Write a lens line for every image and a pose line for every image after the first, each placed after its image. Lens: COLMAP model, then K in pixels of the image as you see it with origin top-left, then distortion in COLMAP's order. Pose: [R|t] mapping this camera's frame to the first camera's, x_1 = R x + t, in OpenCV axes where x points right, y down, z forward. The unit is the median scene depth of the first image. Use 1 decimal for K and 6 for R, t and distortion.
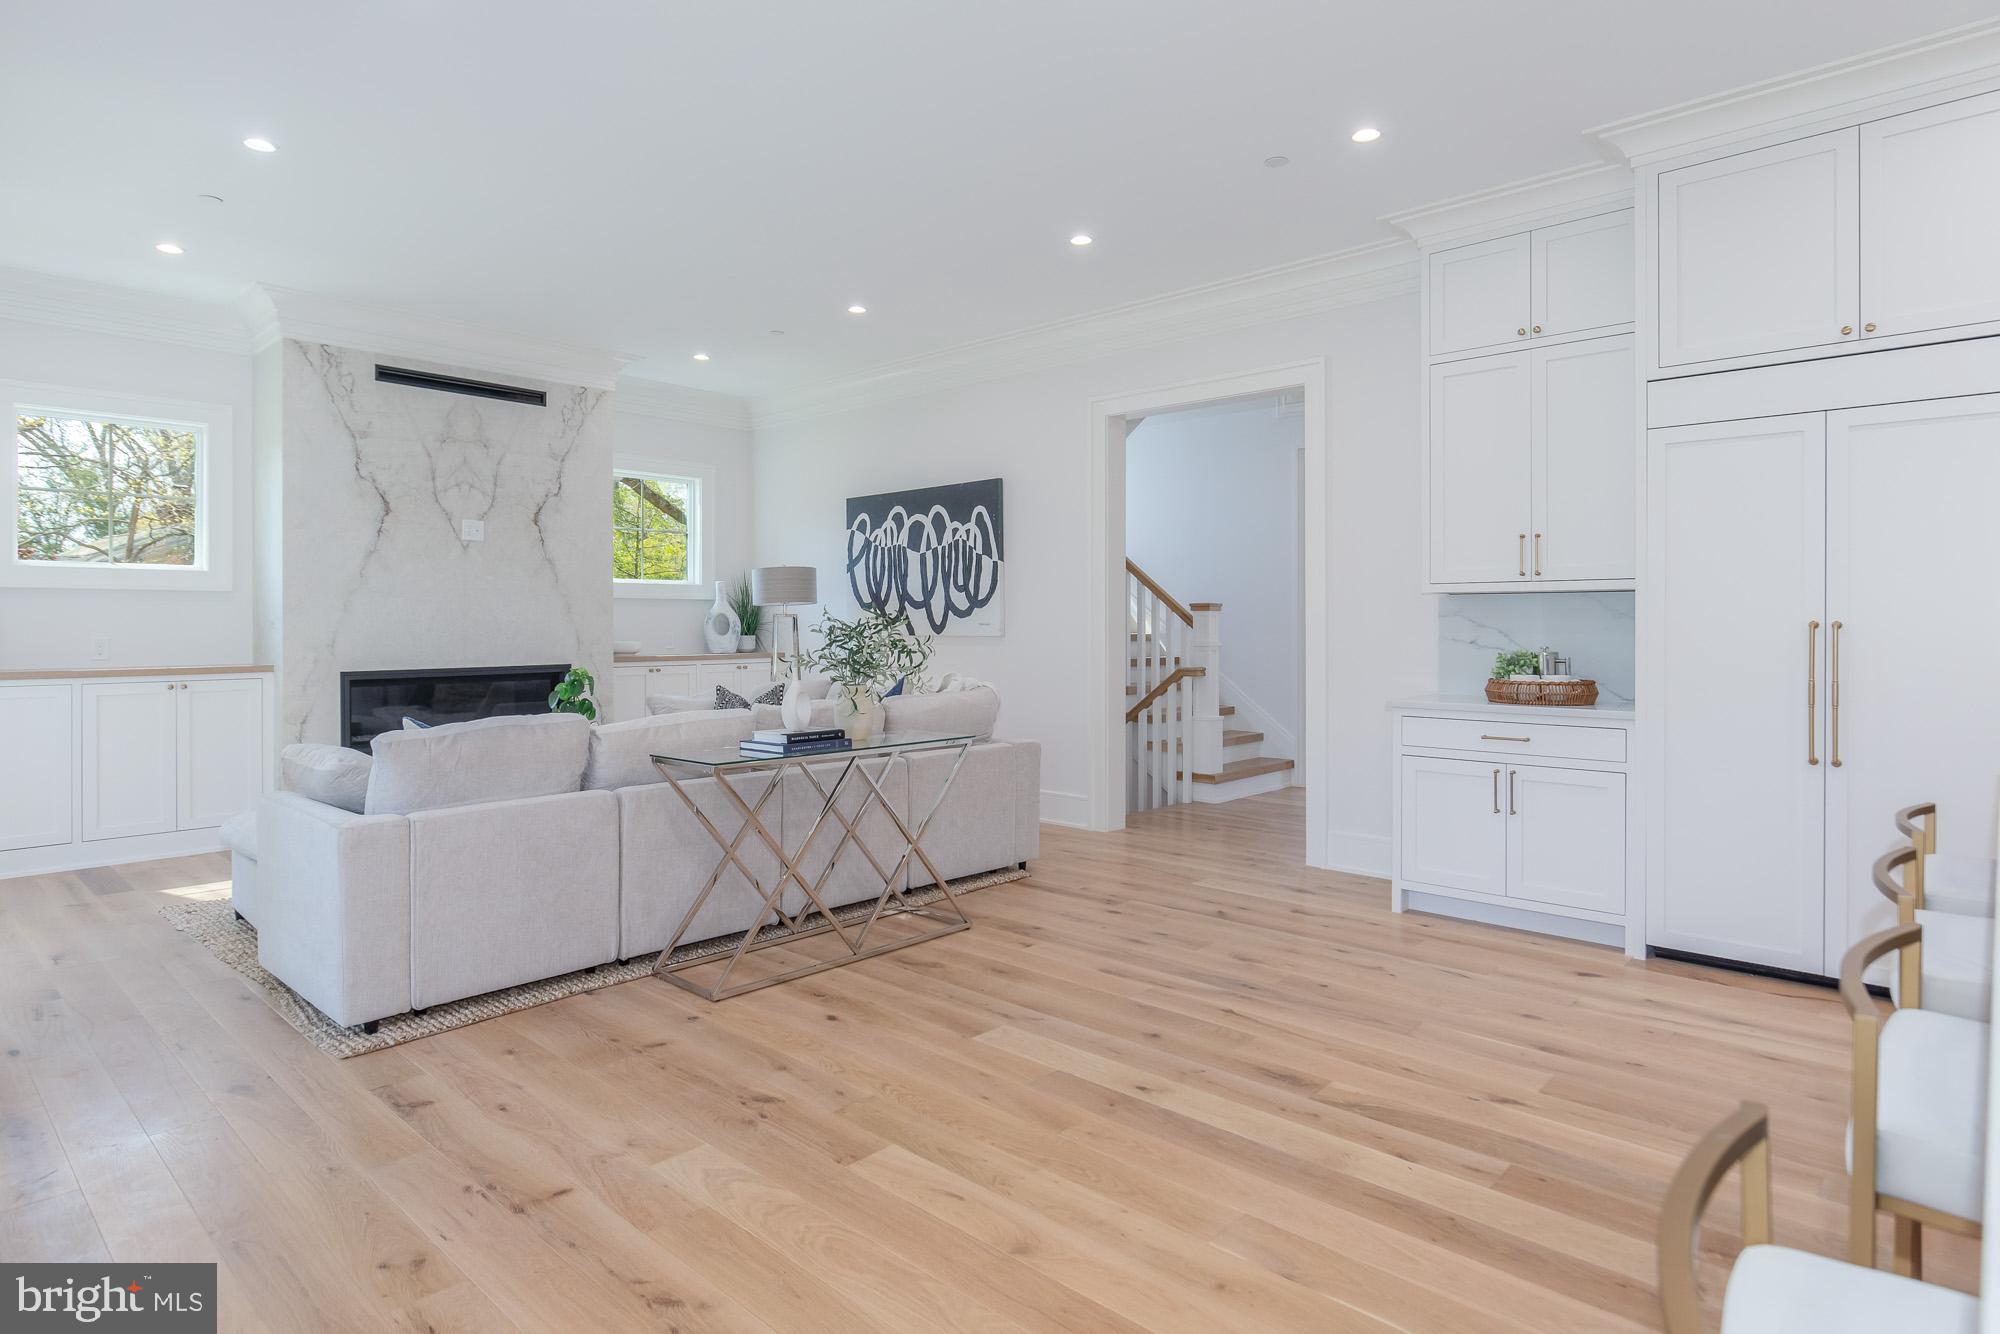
lens RADIAL K [[1075.4, 0, 992.5], [0, 1075.4, 621.9], [0, 0, 1]] dist [-0.004047, -0.001045]
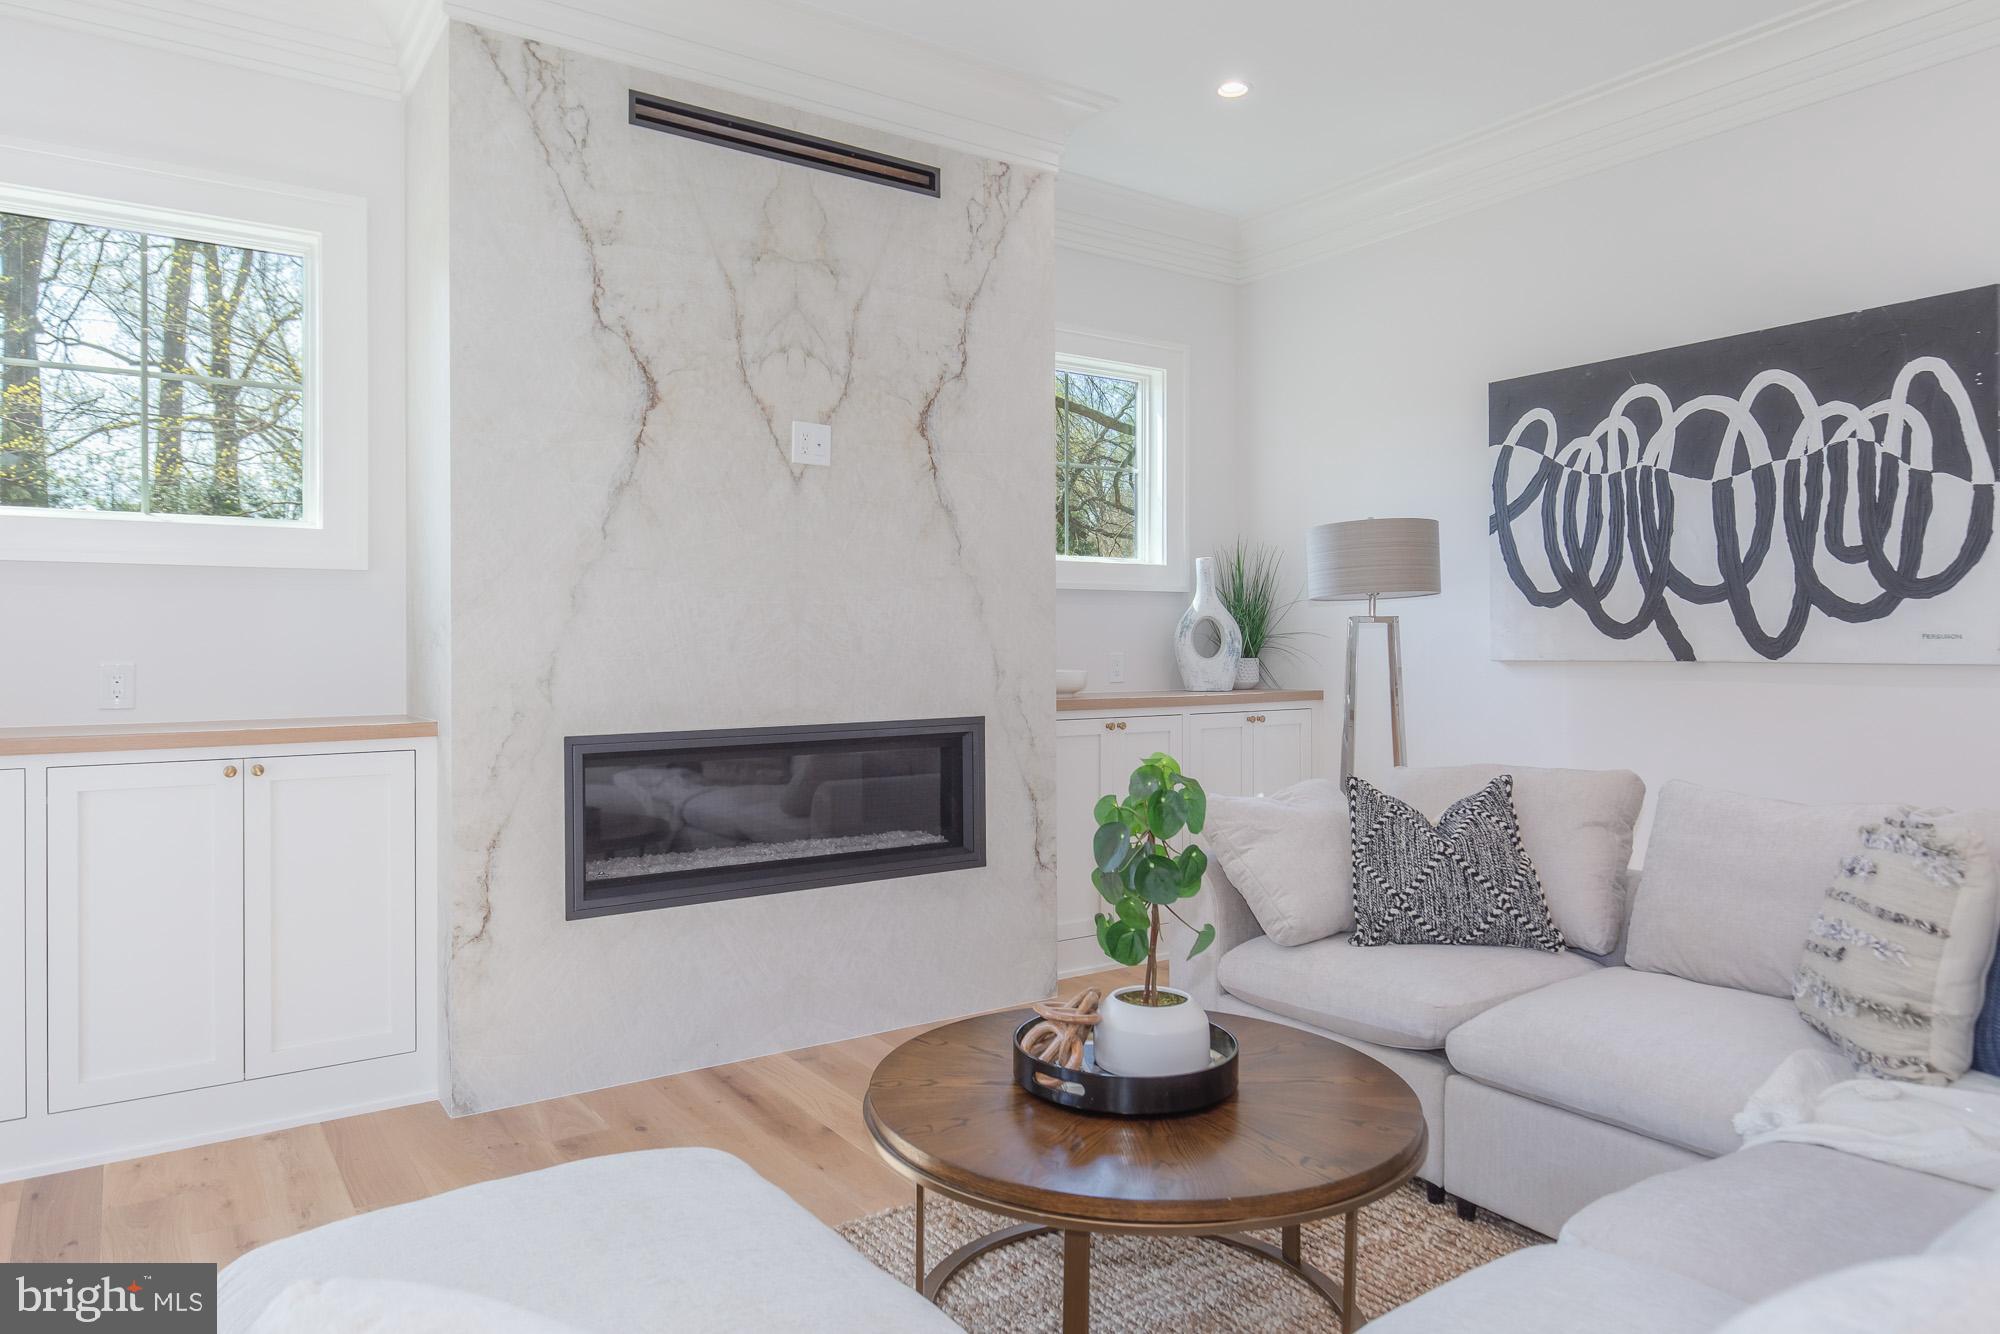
lens RADIAL K [[1259.4, 0, 1000.0], [0, 1259.4, 638.4], [0, 0, 1]] dist [0.007745, 0.000321]
pose [[0.976406, -0.000137, -0.215944, -0.253865], [0.000539, 0.999998, 0.001803, 0.001899], [0.215944, -0.001876, 0.976404, 0.422467]]
